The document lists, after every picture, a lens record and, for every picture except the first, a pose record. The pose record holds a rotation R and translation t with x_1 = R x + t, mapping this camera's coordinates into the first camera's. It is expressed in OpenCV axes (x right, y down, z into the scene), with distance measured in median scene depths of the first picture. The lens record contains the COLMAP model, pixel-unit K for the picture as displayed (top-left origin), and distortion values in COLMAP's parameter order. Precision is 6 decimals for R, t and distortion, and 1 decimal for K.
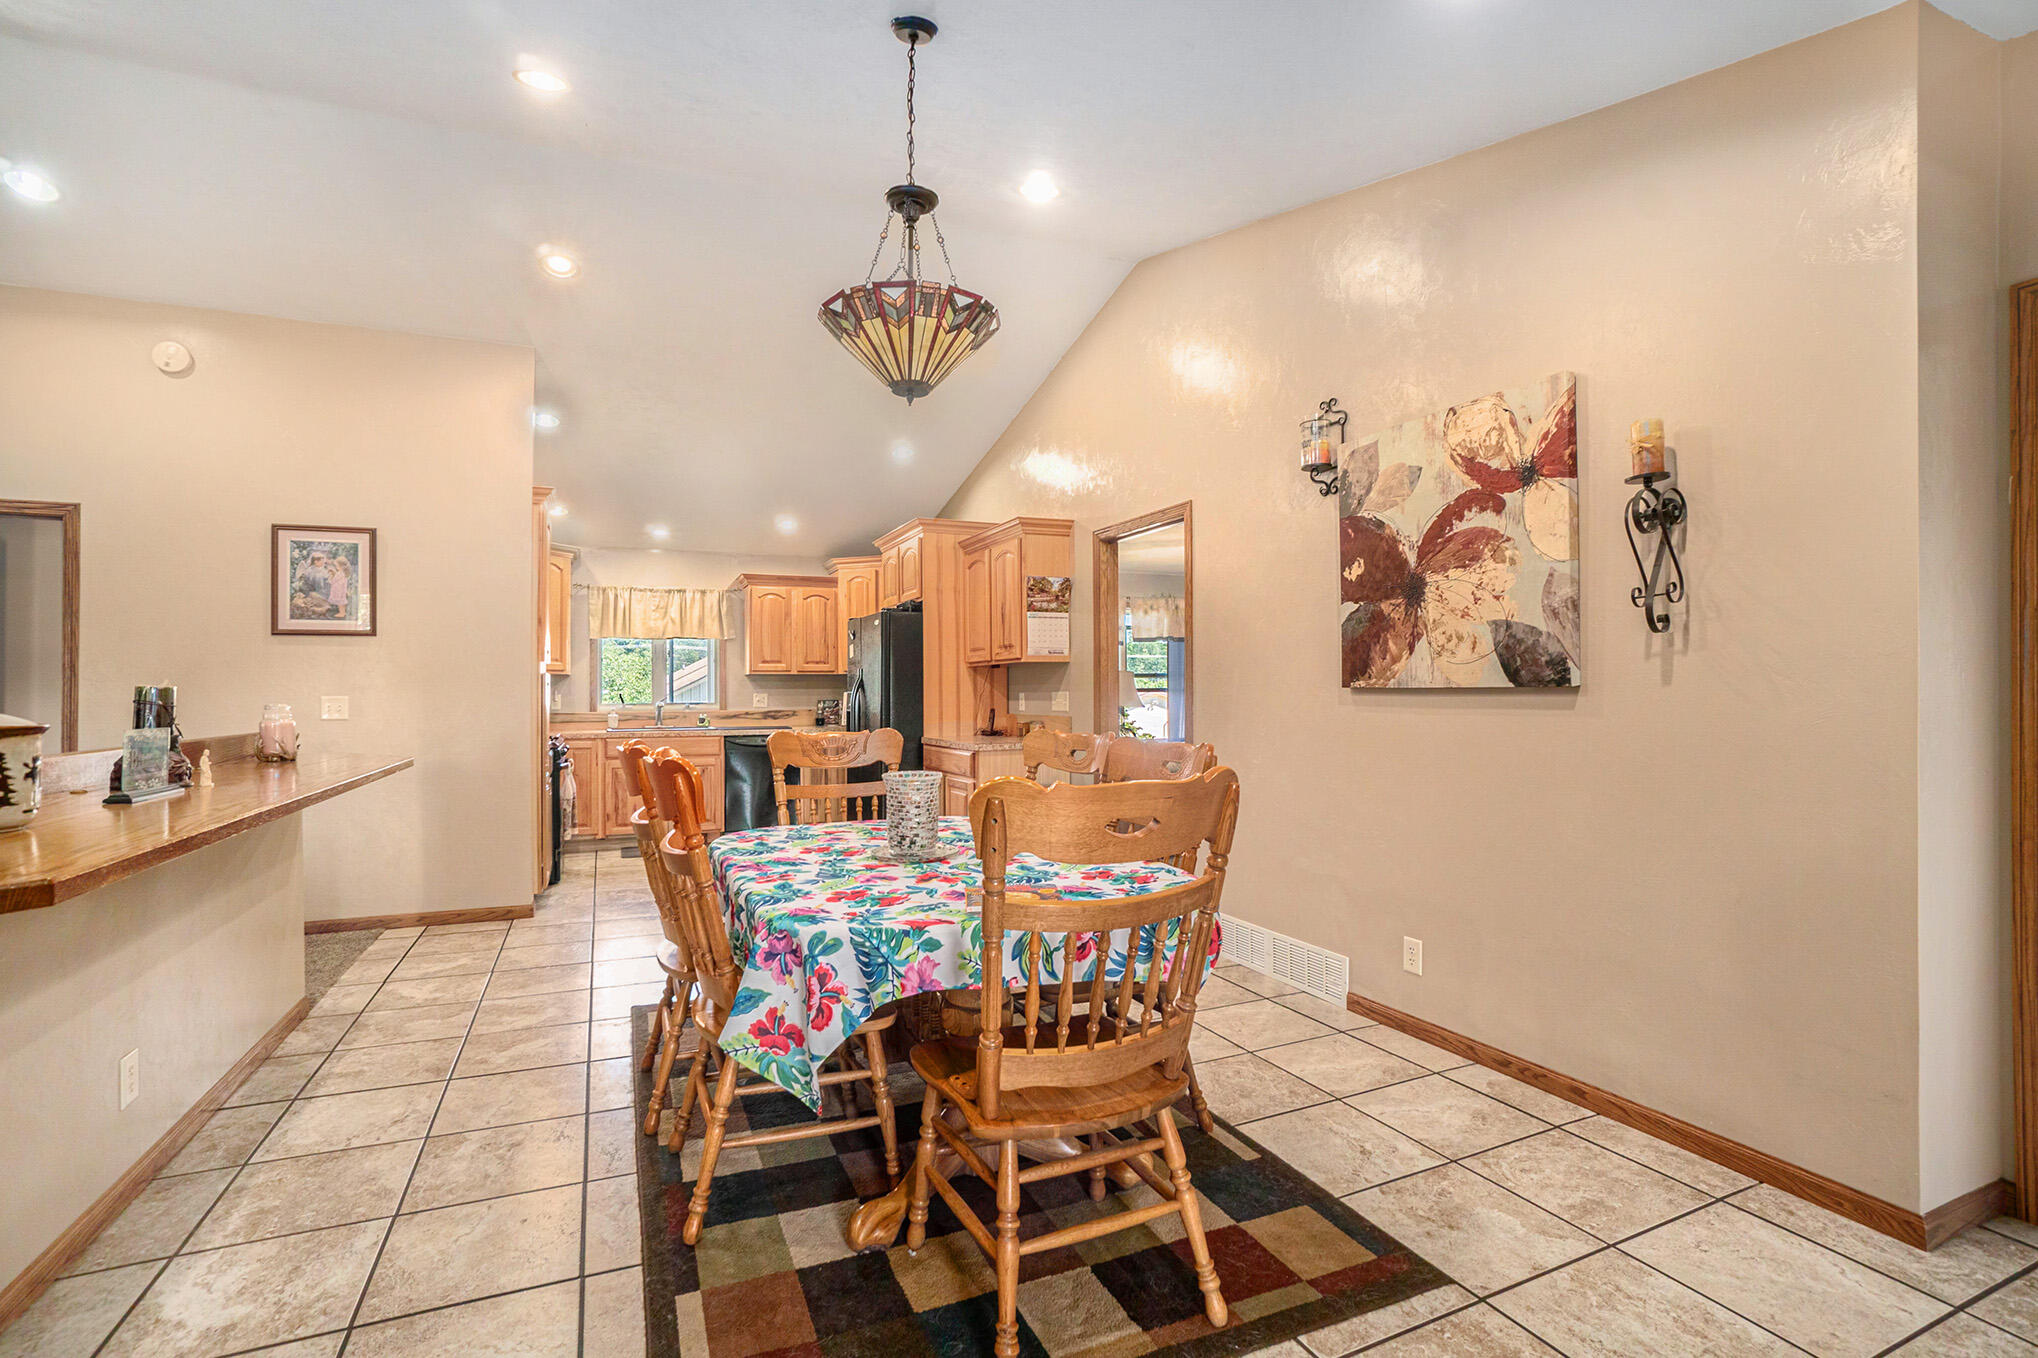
lens RADIAL K [[897.0, 0, 1021.6], [0, 897.0, 692.9], [0, 0, 1]] dist [-0.017539, 0.000037]
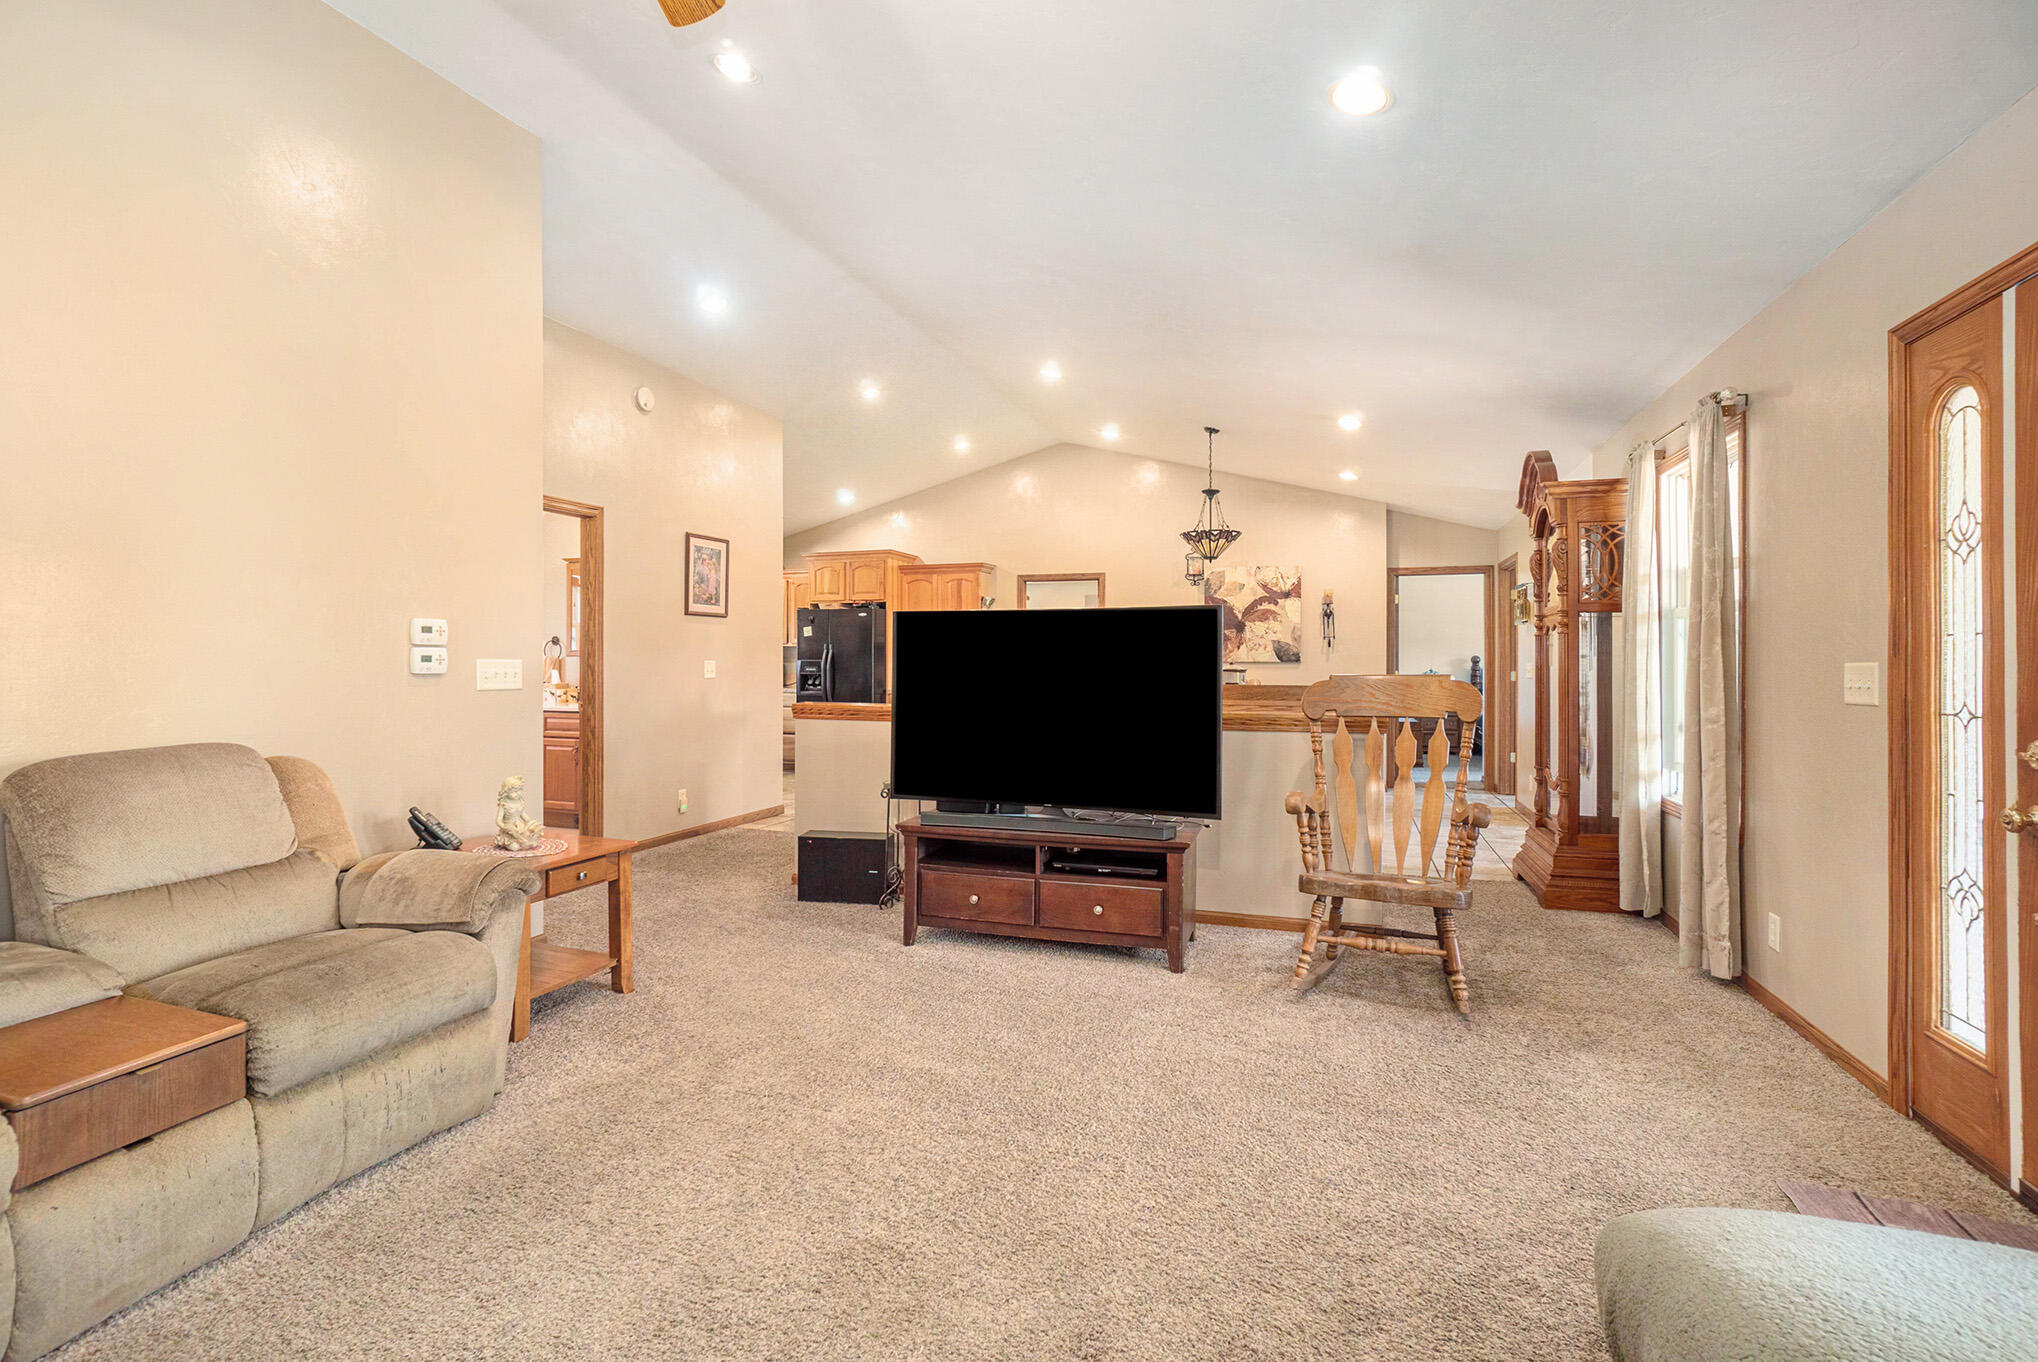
lens RADIAL K [[897.0, 0, 1021.6], [0, 897.0, 694.9], [0, 0, 1]] dist [-0.017539, 0.000037]
pose [[0.685071, -0.018076, 0.728252, -1.453038], [-0.006790, 0.999490, 0.031196, 0.010941], [-0.728445, -0.026316, 0.684599, -0.306477]]
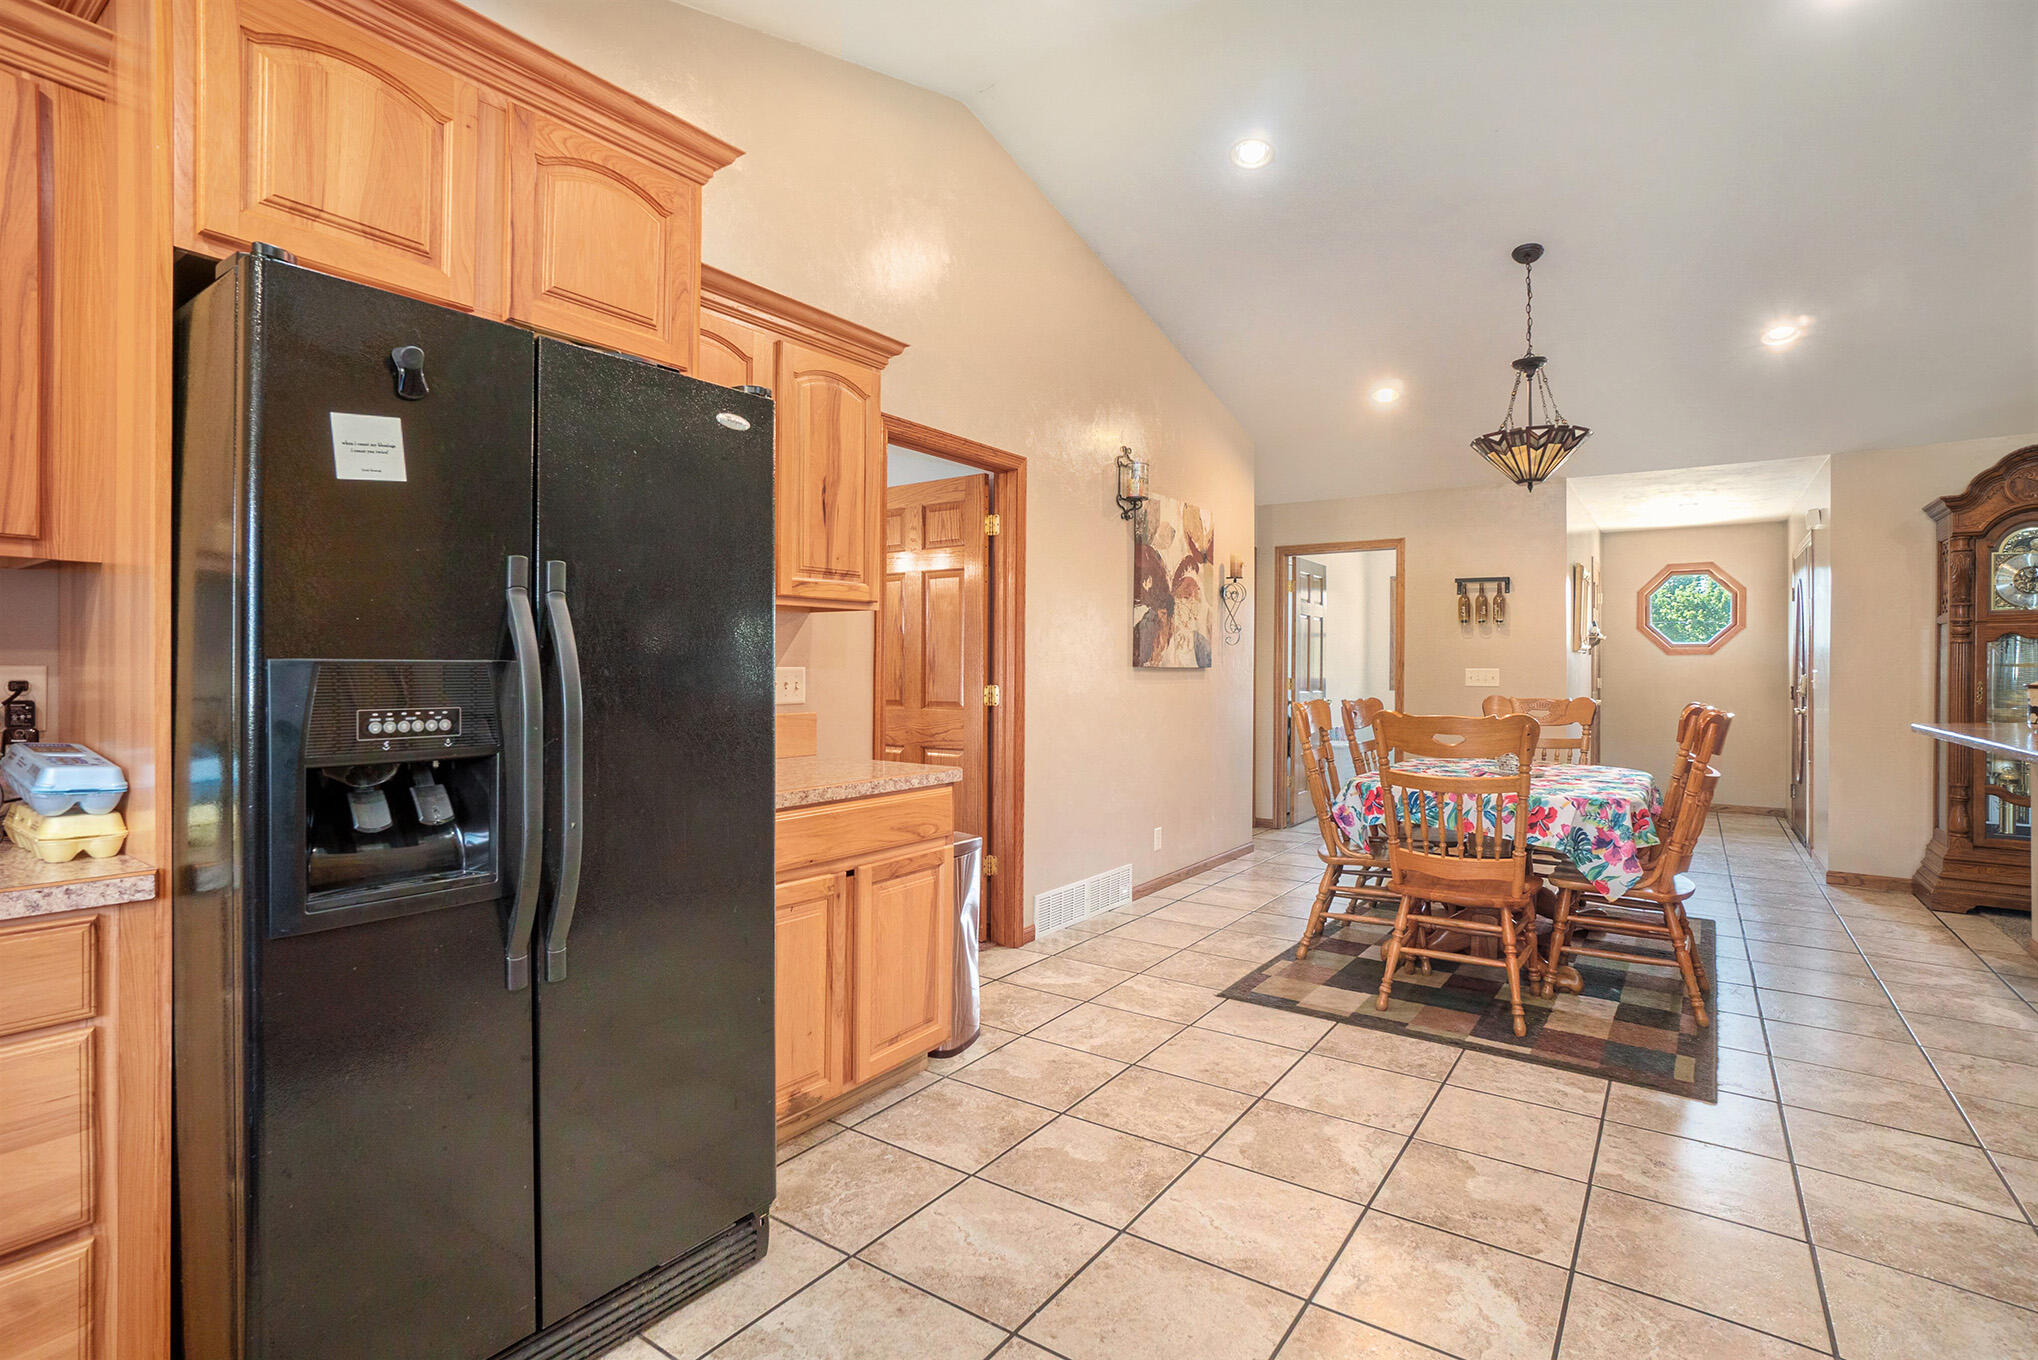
lens RADIAL K [[994.8, 0, 1019.0], [0, 994.8, 680.0], [0, 0, 1]] dist [-0.001420, 0.000601]
pose [[-0.502128, -0.006734, 0.864767, -0.656168], [-0.001824, 0.999976, 0.006728, 0.003359], [-0.864792, 0.001801, -0.502128, 1.460402]]
